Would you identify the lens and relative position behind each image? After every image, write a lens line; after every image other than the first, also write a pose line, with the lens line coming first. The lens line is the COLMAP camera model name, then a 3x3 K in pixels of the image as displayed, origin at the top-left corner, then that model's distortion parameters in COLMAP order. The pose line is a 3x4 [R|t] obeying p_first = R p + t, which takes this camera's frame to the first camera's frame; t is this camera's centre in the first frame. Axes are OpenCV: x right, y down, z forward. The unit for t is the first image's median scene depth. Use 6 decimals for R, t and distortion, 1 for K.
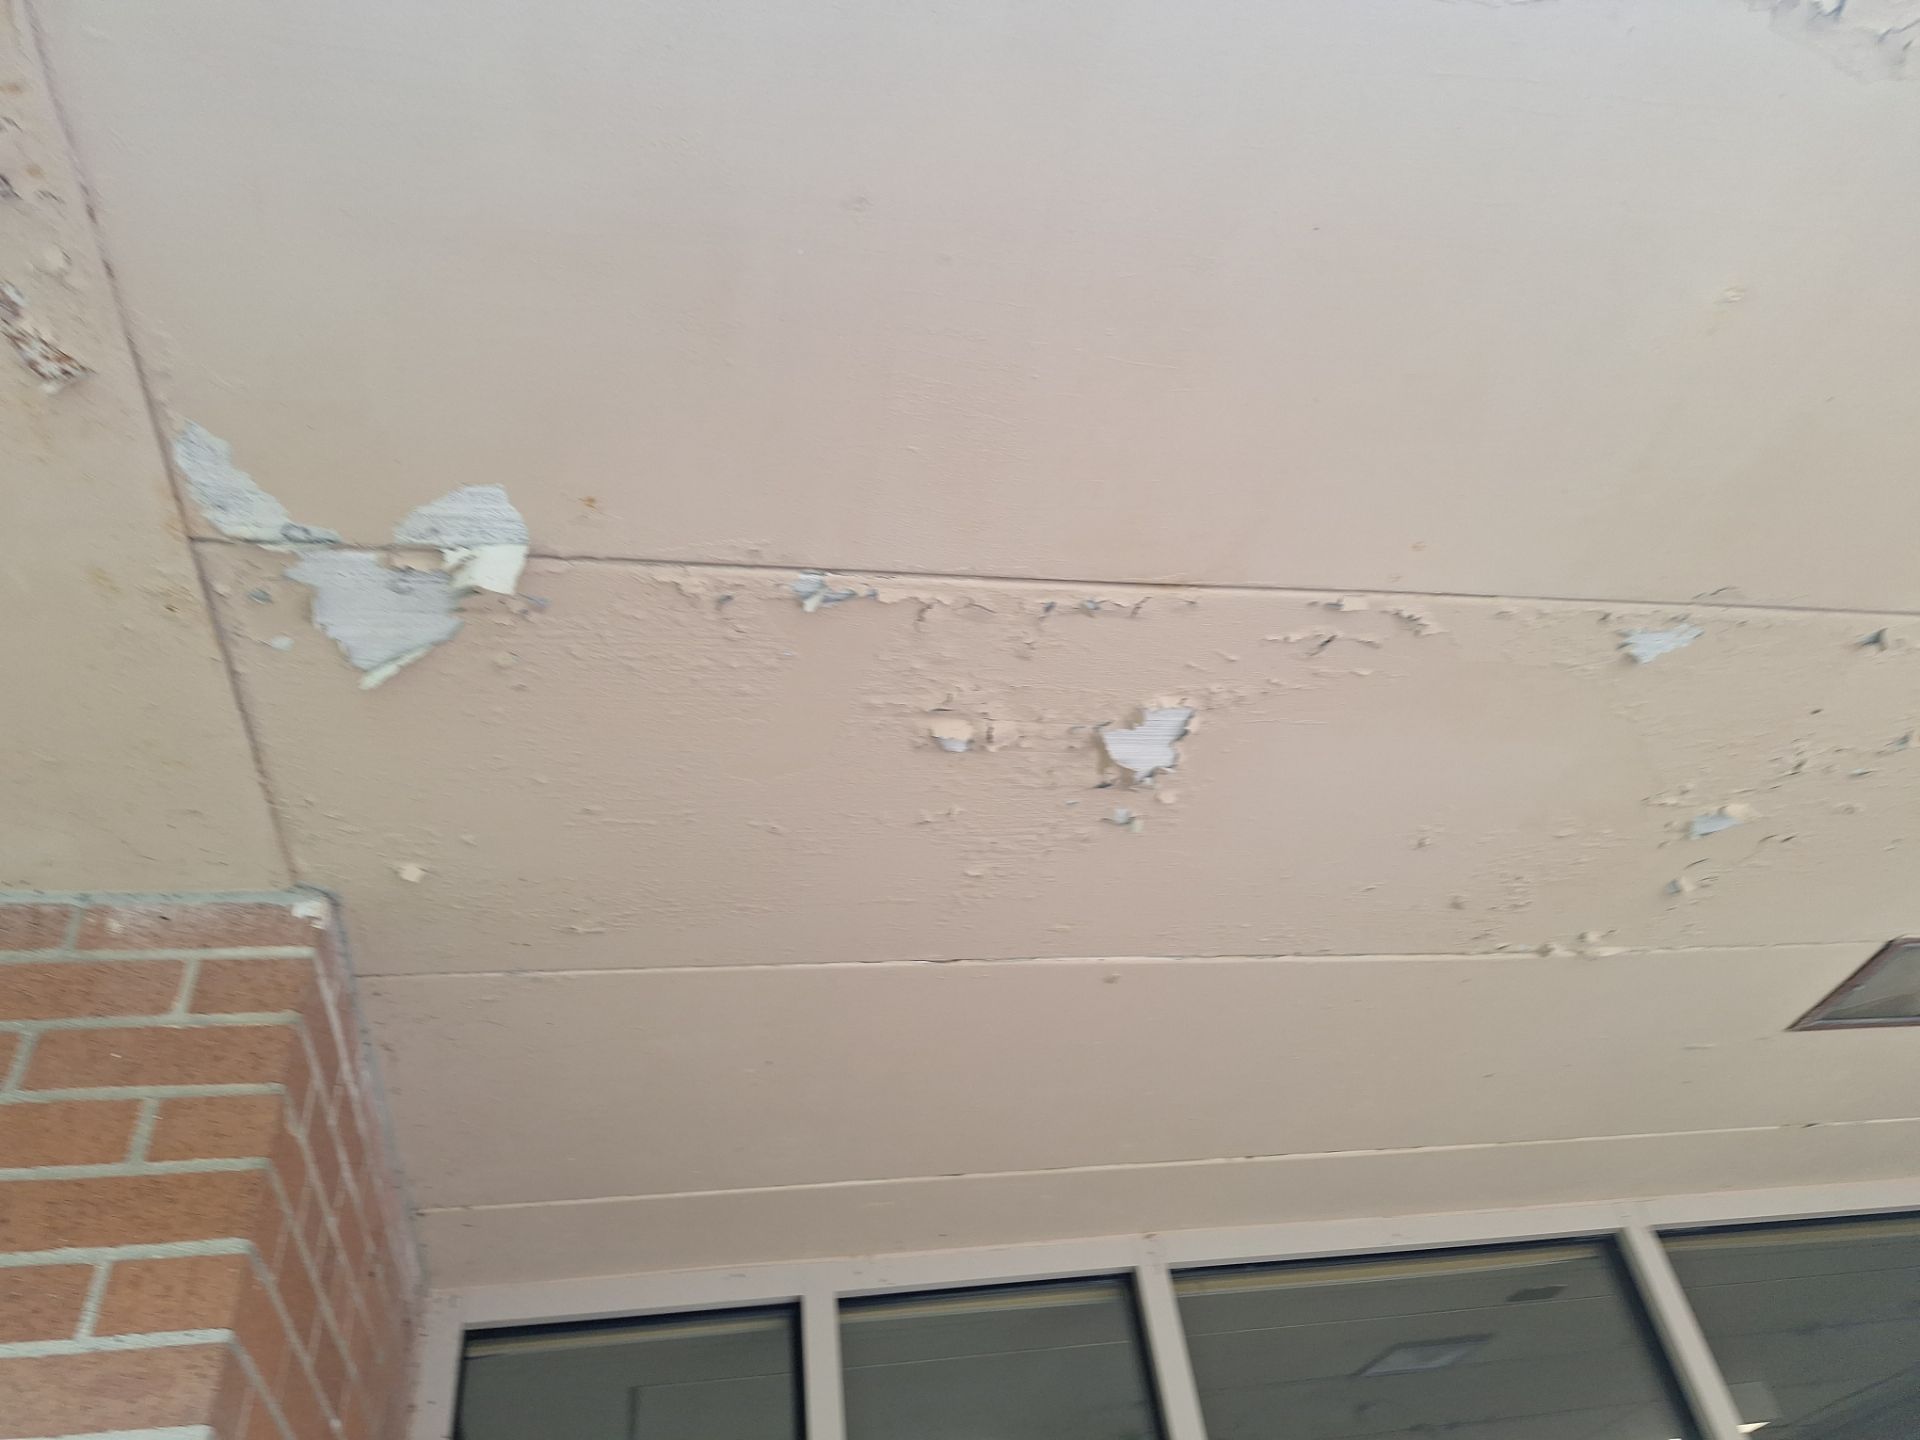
lens RADIAL K [[1353.8, 0, 1024.5], [0, 1353.8, 715.8], [0, 0, 1]] dist [0.065133, -0.066504]
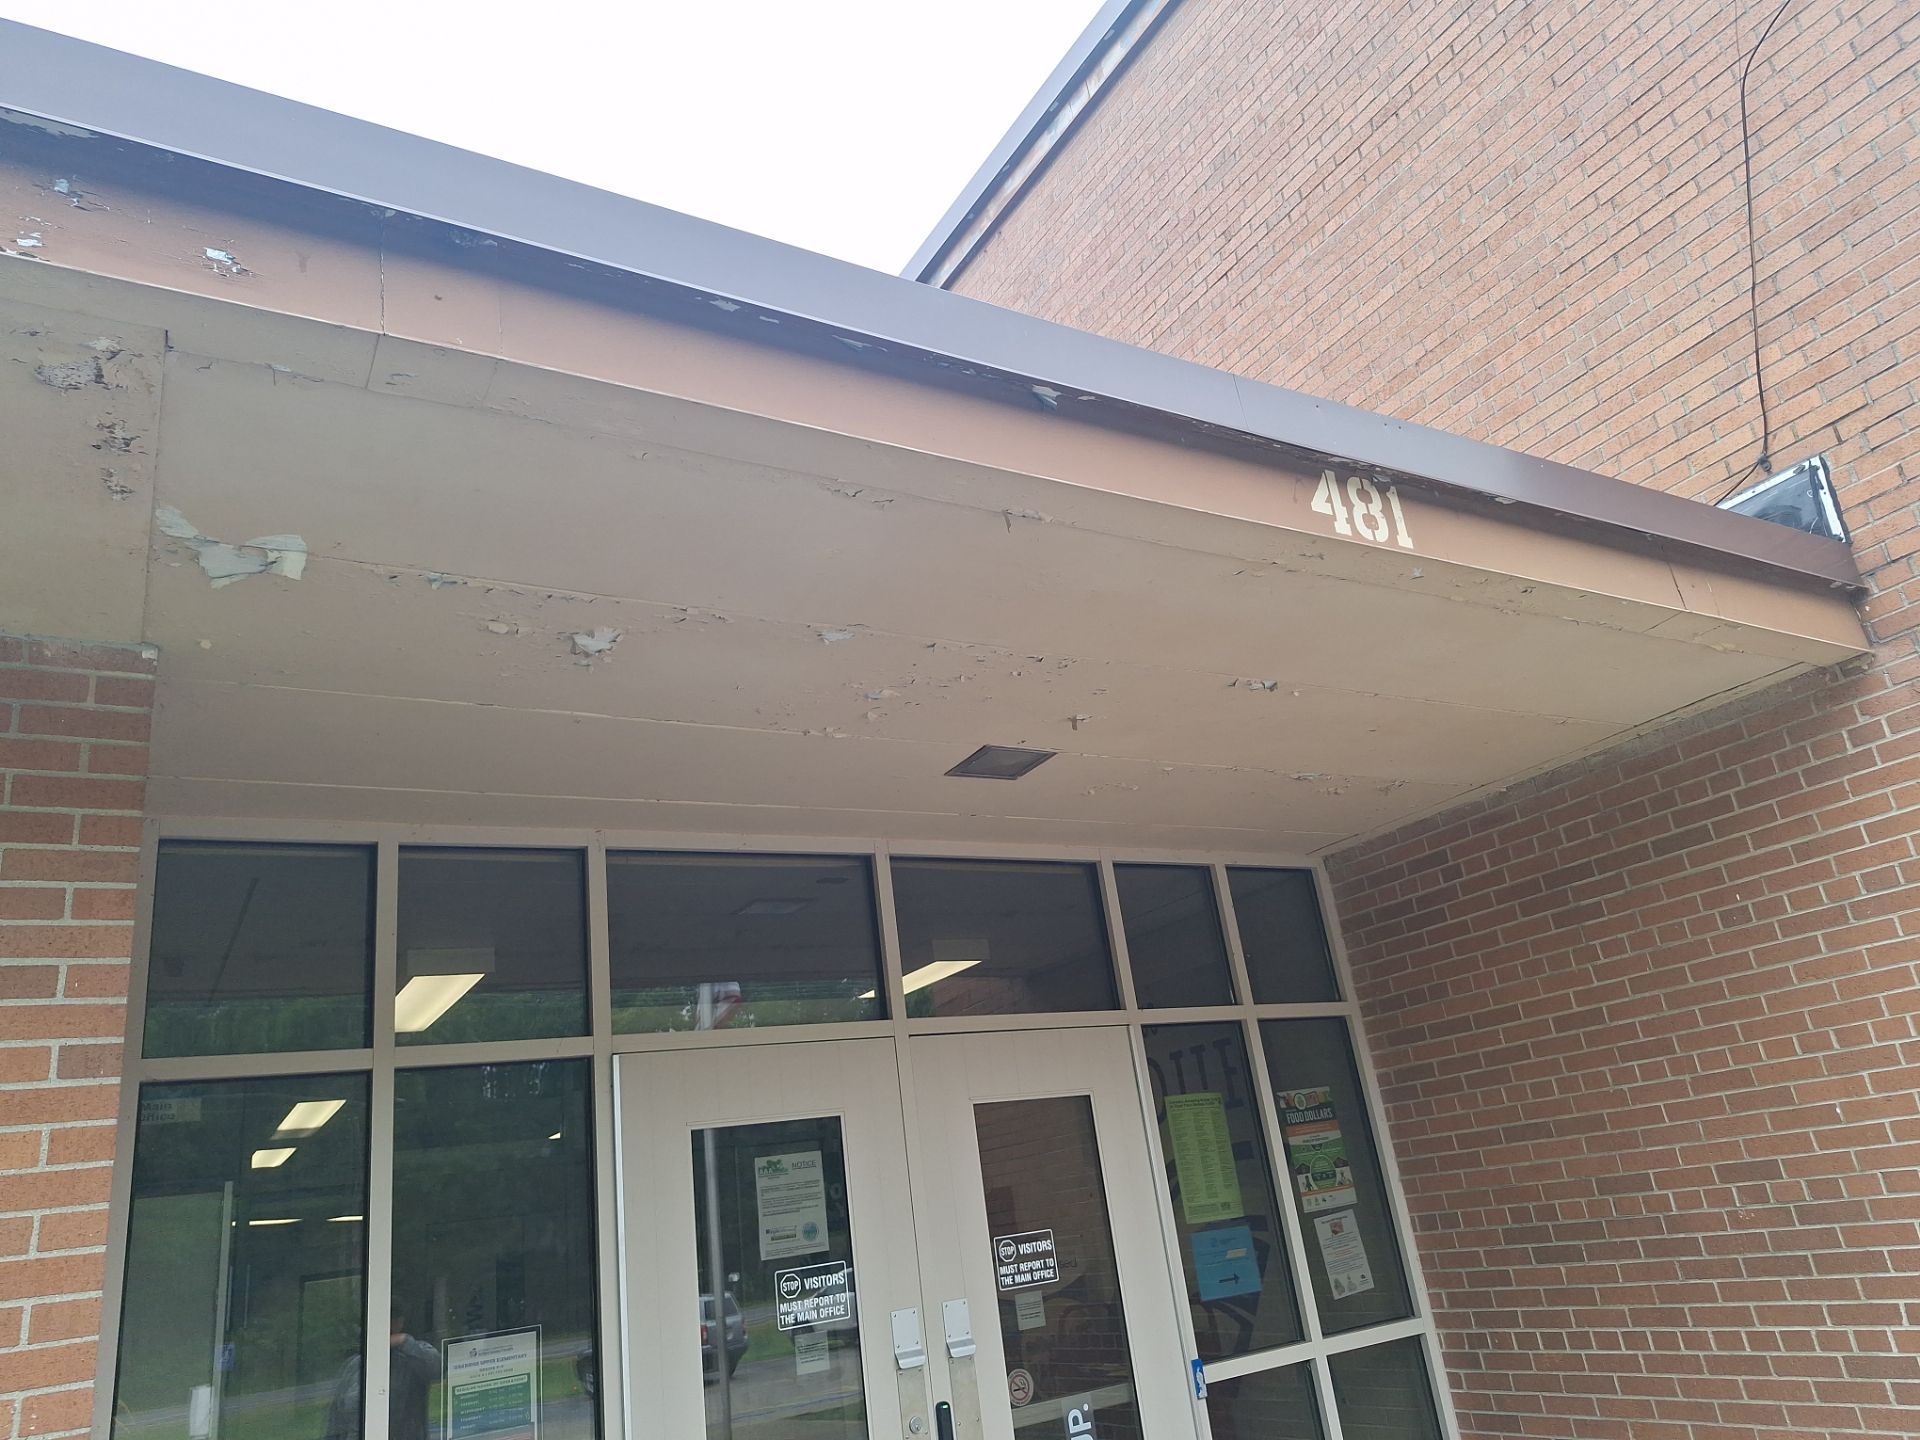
lens RADIAL K [[1353.8, 0, 1024.5], [0, 1353.8, 715.8], [0, 0, 1]] dist [0.065133, -0.066504]
pose [[0.940441, 0.142672, 0.308569, 0.083869], [-0.228526, 0.937310, 0.263110, -0.623194], [-0.251687, -0.317955, 0.914089, -1.249912]]
